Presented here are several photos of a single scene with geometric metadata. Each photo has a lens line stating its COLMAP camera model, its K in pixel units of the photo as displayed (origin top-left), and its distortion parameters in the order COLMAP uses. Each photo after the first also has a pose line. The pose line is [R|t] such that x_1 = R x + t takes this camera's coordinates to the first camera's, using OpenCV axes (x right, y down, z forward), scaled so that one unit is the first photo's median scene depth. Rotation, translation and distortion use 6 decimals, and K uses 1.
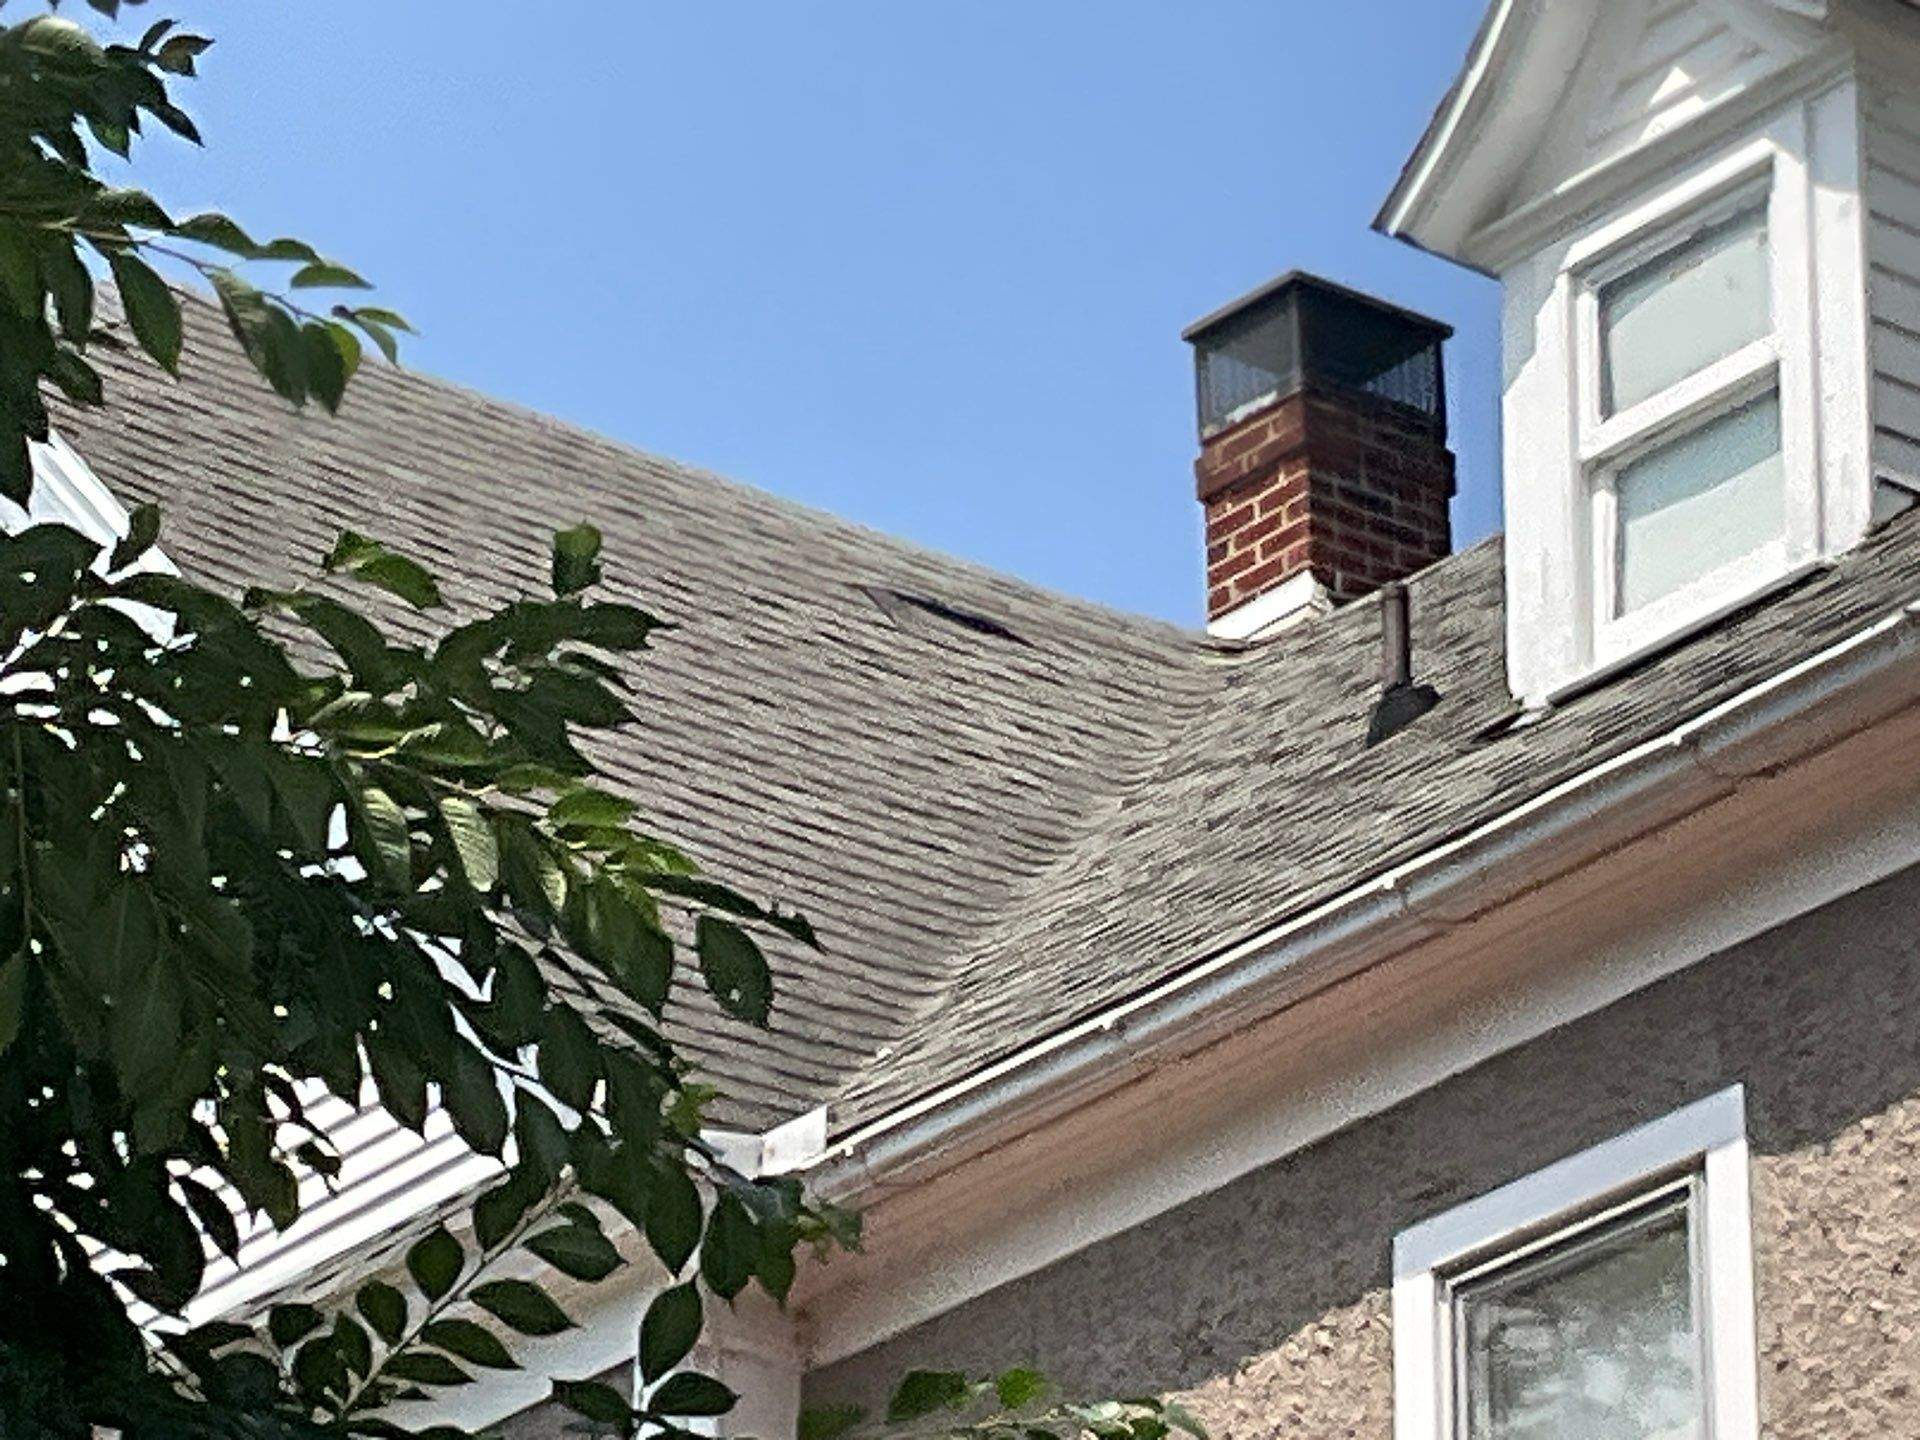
lens RADIAL K [[7970.5, 0, 960.0], [0, 7970.5, 720.0], [0, 0, 1]] dist [0.073700, 2.832617]
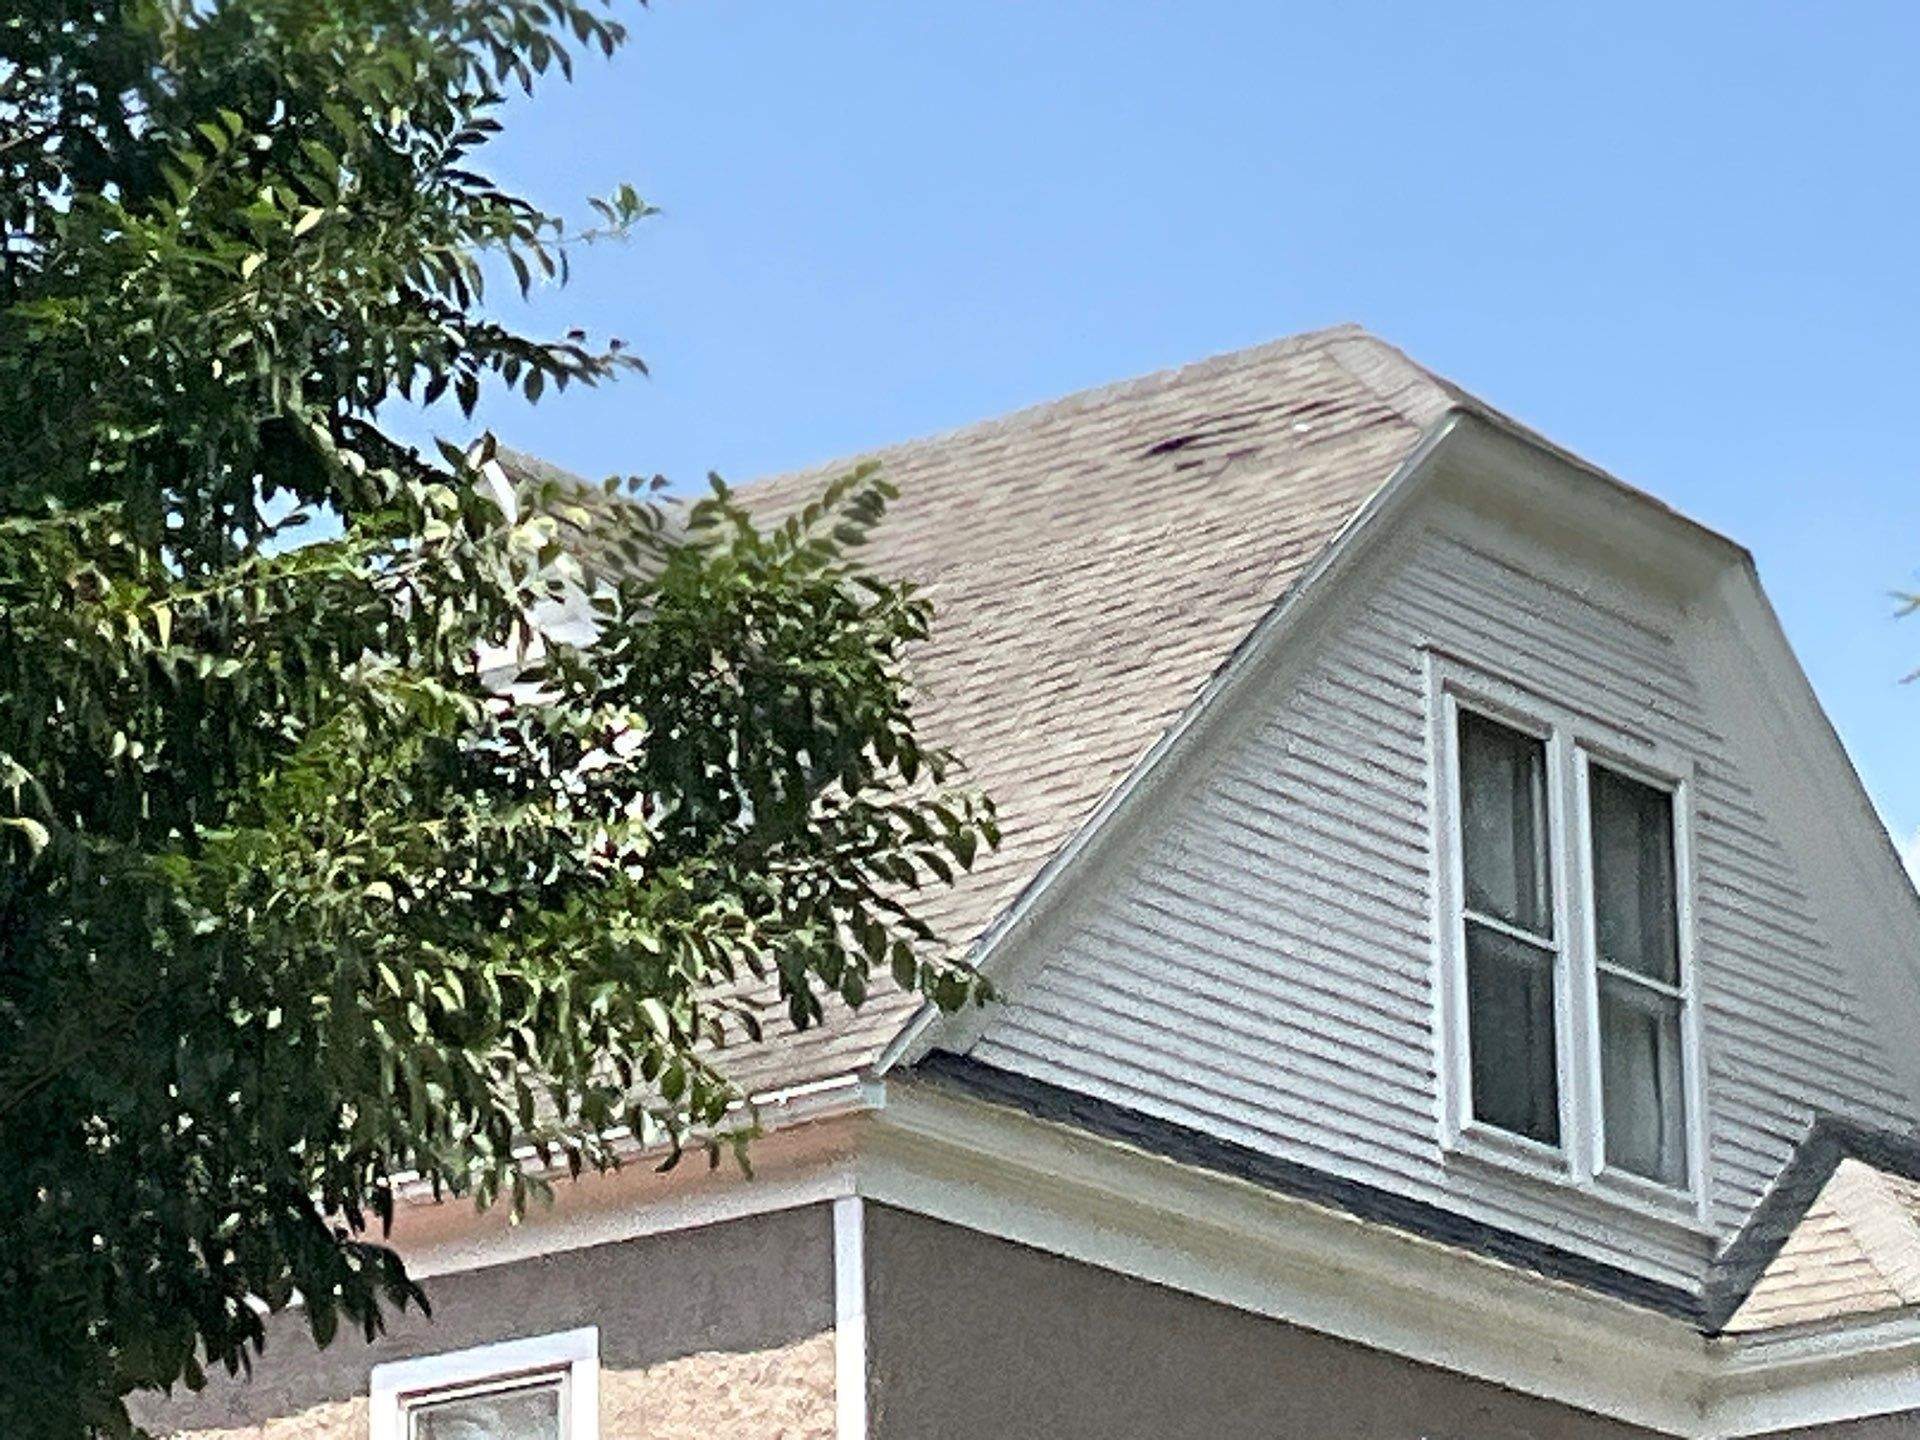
lens RADIAL K [[7970.5, 0, 960.0], [0, 7970.5, 720.0], [0, 0, 1]] dist [0.073700, 2.832617]
pose [[0.962452, 0.057048, 0.265391, -0.311576], [-0.093456, 0.987536, 0.126643, -0.327789], [-0.254859, -0.146690, 0.955787, -0.736166]]
